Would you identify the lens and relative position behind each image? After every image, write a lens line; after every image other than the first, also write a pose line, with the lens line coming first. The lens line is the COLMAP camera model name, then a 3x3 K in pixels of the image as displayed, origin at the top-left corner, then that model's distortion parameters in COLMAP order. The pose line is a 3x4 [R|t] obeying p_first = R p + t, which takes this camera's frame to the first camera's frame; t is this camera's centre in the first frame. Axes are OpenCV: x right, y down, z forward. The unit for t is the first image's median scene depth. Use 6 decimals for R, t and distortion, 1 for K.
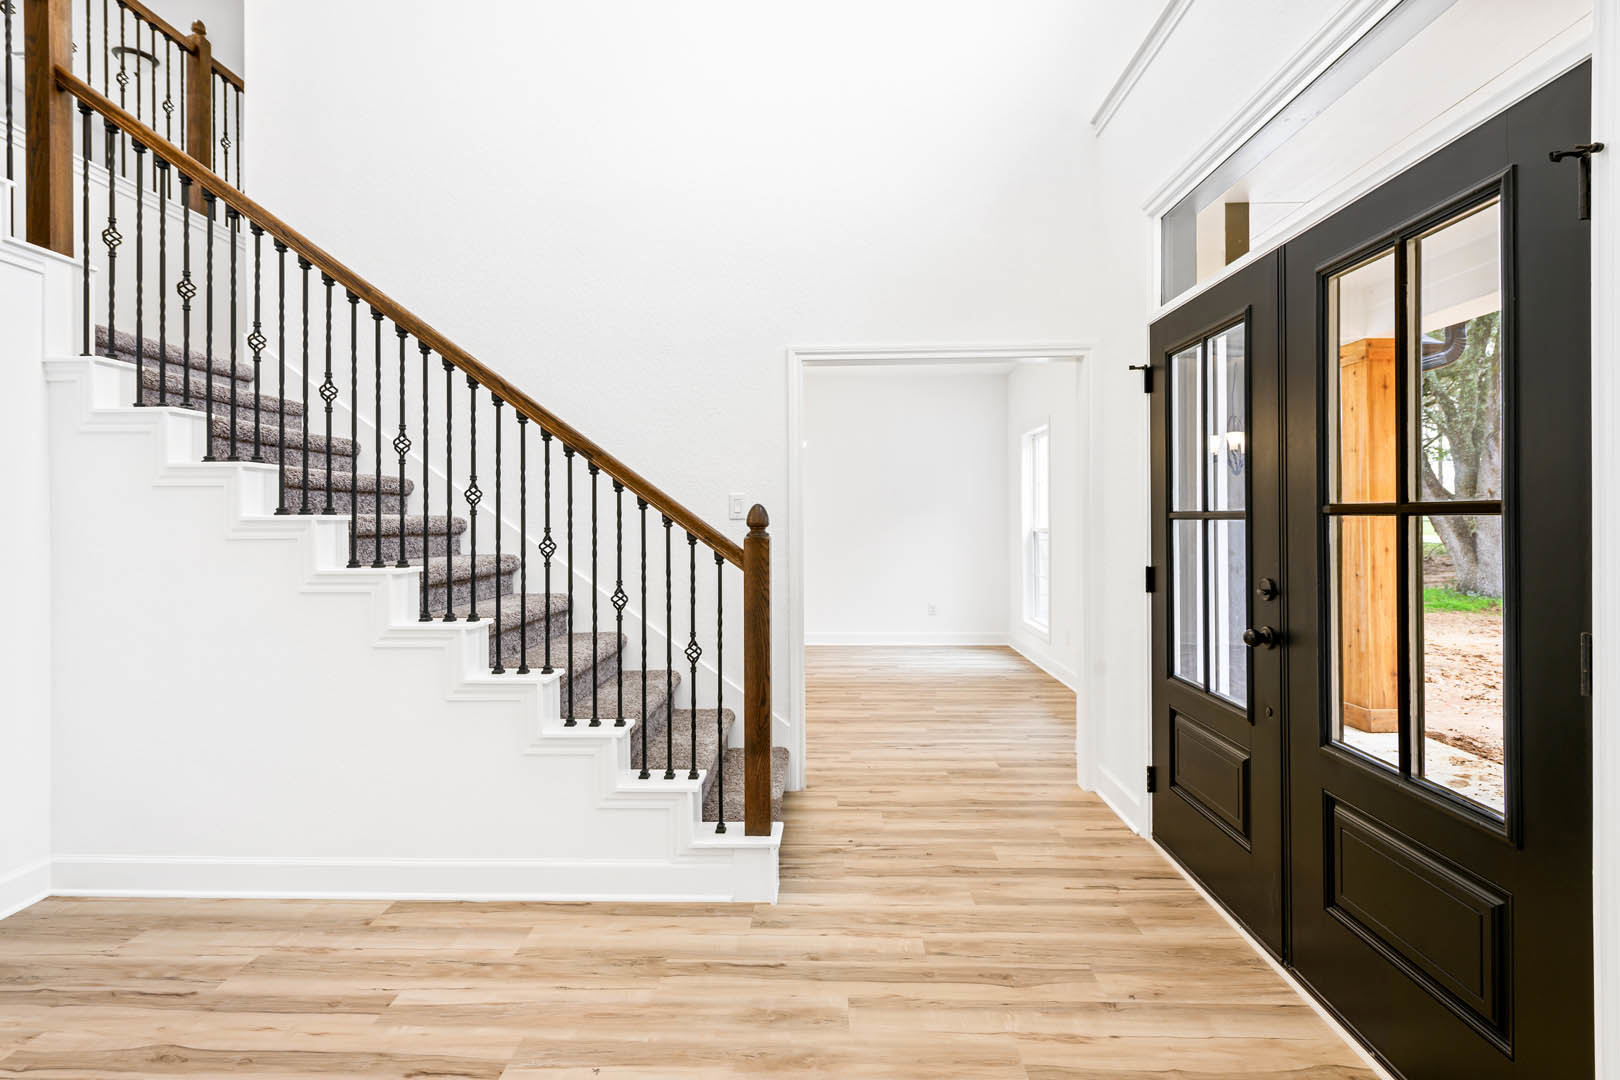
lens RADIAL K [[772.6, 0, 804.6], [0, 772.6, 519.7], [0, 0, 1]] dist [0.002861, 0.000246]
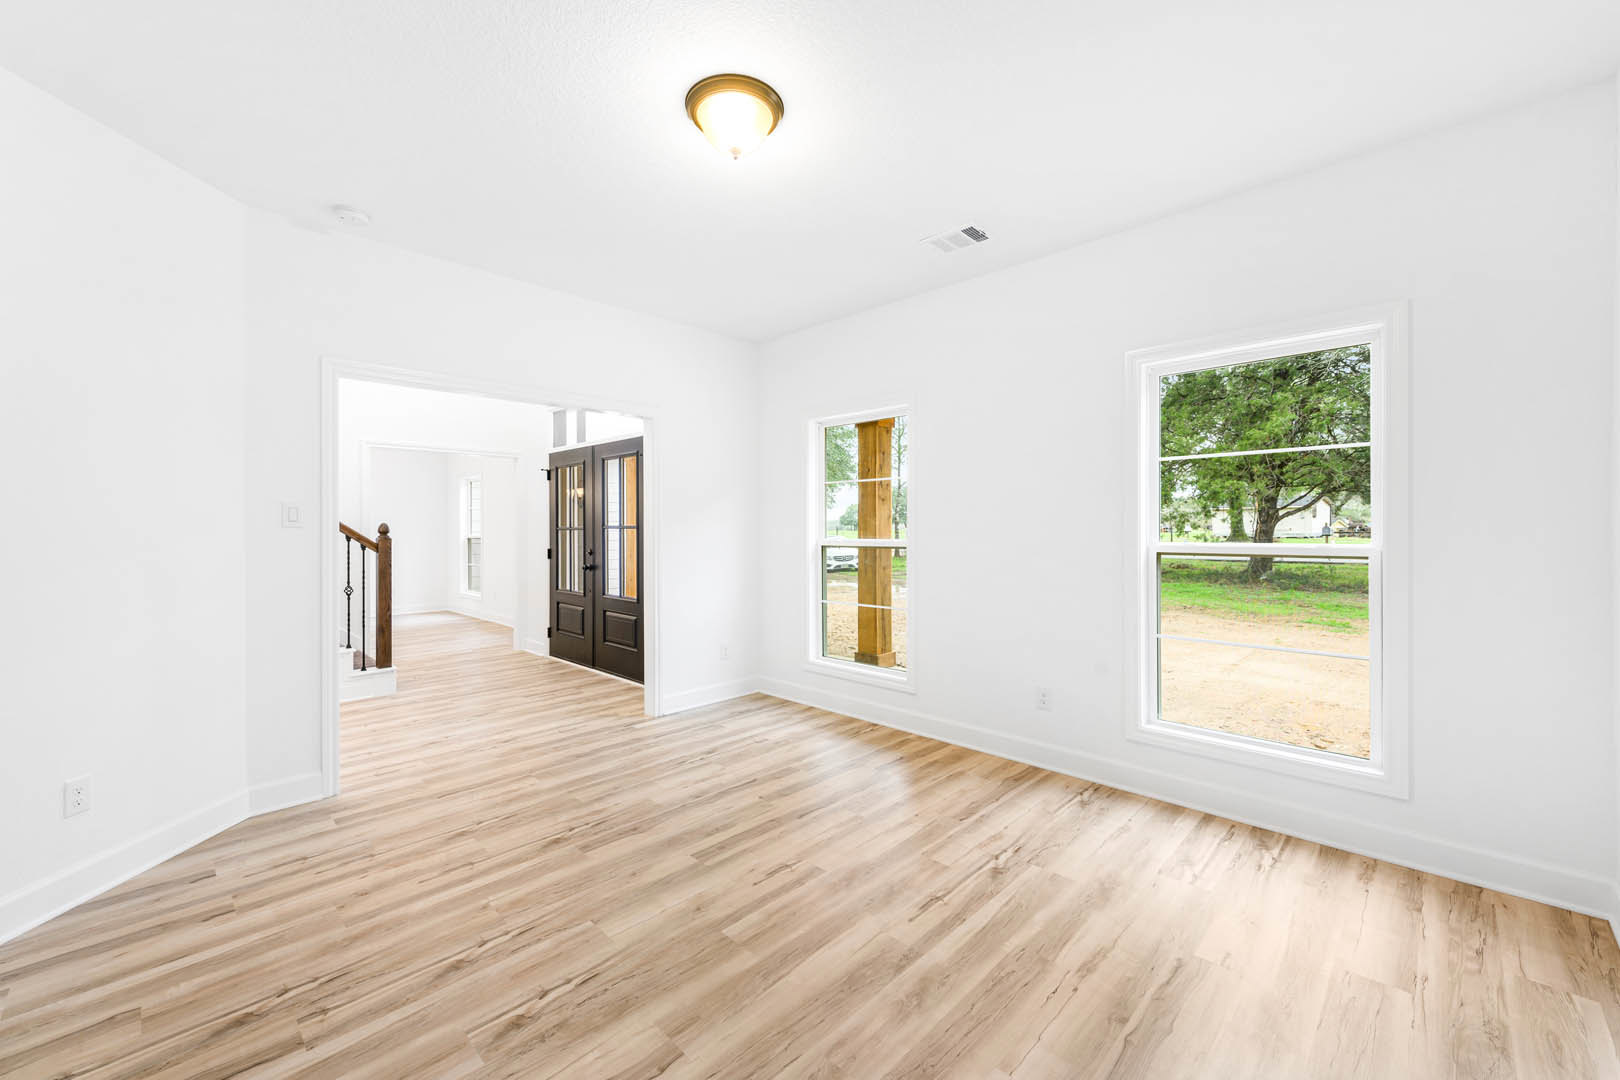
lens RADIAL K [[652.1, 0, 791.8], [0, 652.1, 528.5], [0, 0, 1]] dist [0.003198, -0.000068]
pose [[0.680752, 0.004228, 0.732502, -0.639818], [0.000269, 0.999982, -0.006022, 0.007947], [-0.732514, 0.004297, 0.680738, -1.150390]]
